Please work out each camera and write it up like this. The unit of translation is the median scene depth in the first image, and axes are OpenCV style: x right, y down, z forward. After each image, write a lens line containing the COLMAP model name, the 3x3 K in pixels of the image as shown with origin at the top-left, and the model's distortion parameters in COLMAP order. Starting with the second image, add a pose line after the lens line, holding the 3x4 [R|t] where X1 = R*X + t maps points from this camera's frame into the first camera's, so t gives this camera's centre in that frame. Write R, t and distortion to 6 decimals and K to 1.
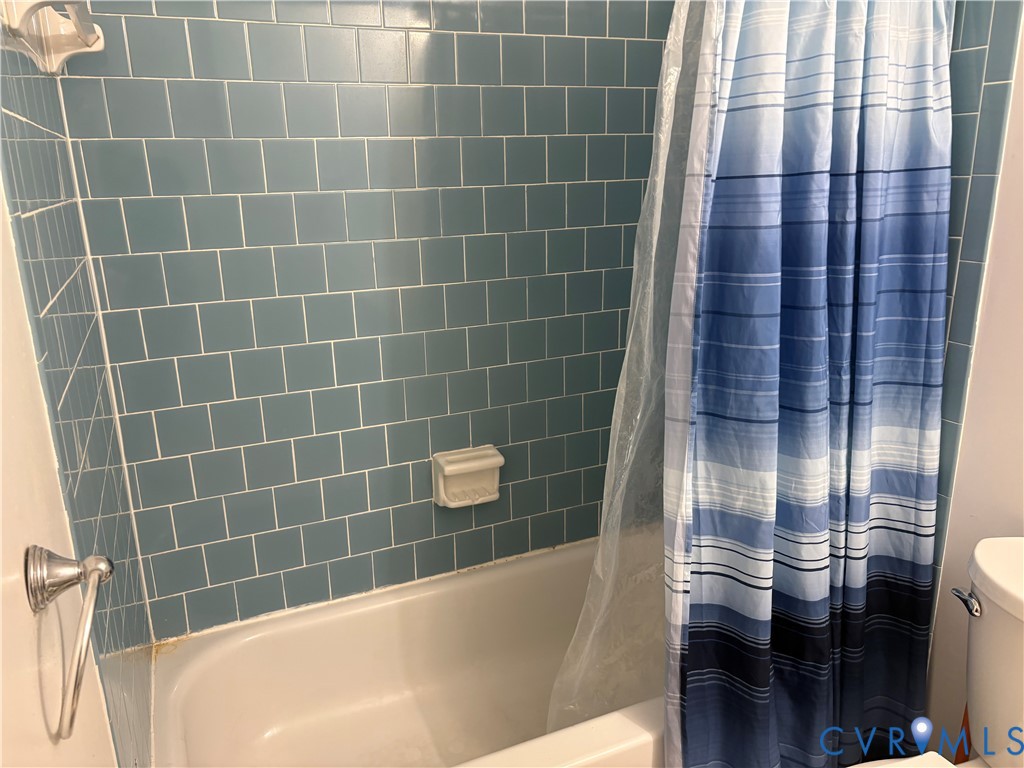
lens RADIAL K [[774.7, 0, 510.6], [0, 774.7, 392.2], [0, 0, 1]] dist [0.026369, -0.030310]
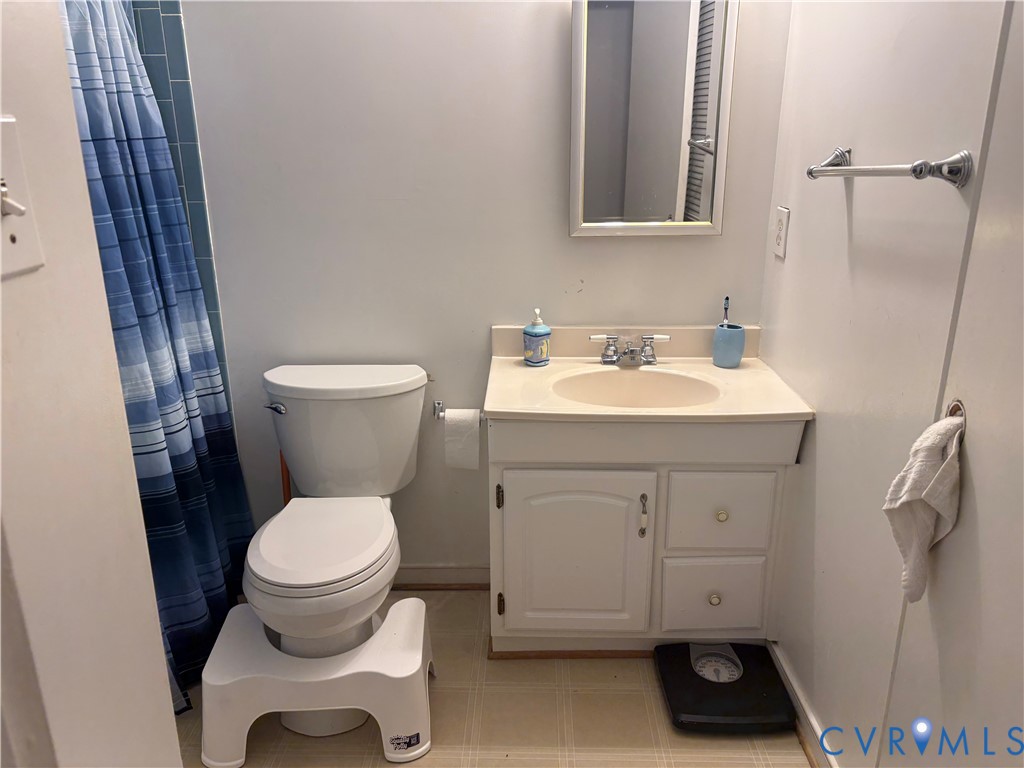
lens RADIAL K [[774.7, 0, 514.9], [0, 774.7, 384.3], [0, 0, 1]] dist [0.026369, -0.030310]
pose [[0.405863, -0.261716, 0.875660, -0.548963], [0.246932, 0.953889, 0.170645, 0.061562], [-0.879943, 0.146970, 0.451775, -0.155650]]
